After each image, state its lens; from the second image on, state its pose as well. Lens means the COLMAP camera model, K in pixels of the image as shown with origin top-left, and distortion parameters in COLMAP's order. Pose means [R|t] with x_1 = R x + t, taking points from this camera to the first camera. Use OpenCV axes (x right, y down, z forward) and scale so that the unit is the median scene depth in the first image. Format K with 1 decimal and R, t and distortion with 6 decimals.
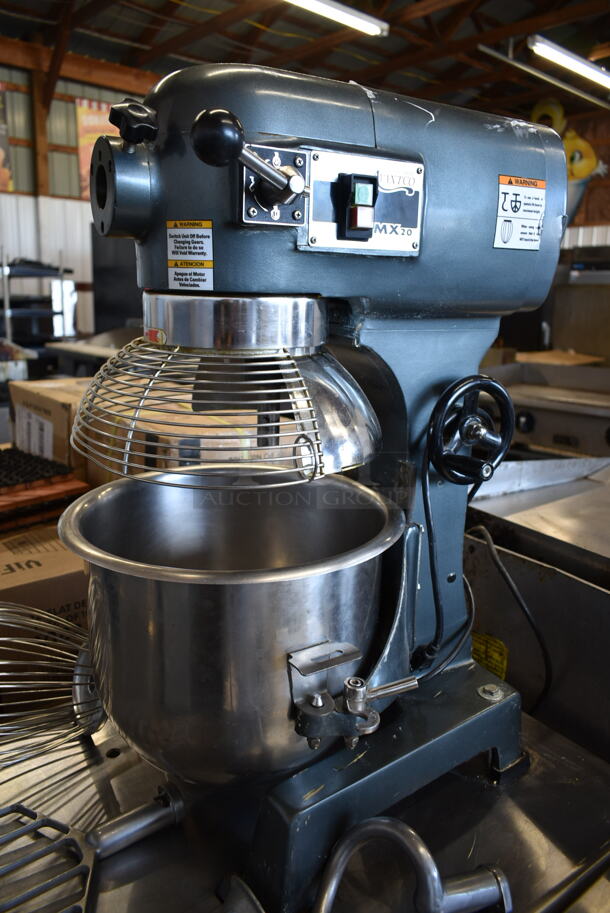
lens RADIAL K [[708.4, 0, 305.0], [0, 708.4, 456.5], [0, 0, 1]] dist [-0.005837, -0.000961]
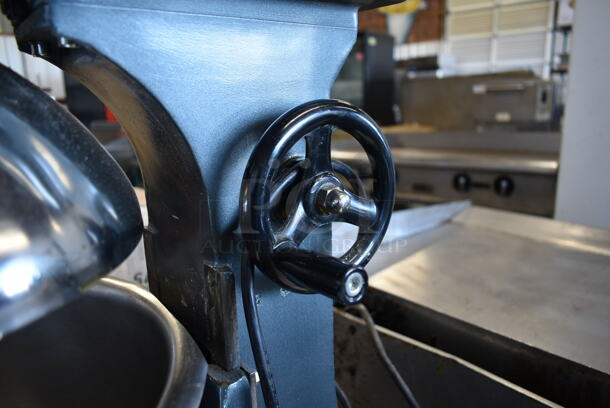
lens RADIAL K [[473.3, 0, 305.0], [0, 473.3, 204.0], [0, 0, 1]] dist [-0.005837, -0.000961]
pose [[0.988495, -0.084977, 0.125127, 0.194896], [0.086296, 0.996256, -0.005155, -0.036608], [-0.124221, 0.015894, 0.992127, 0.708013]]
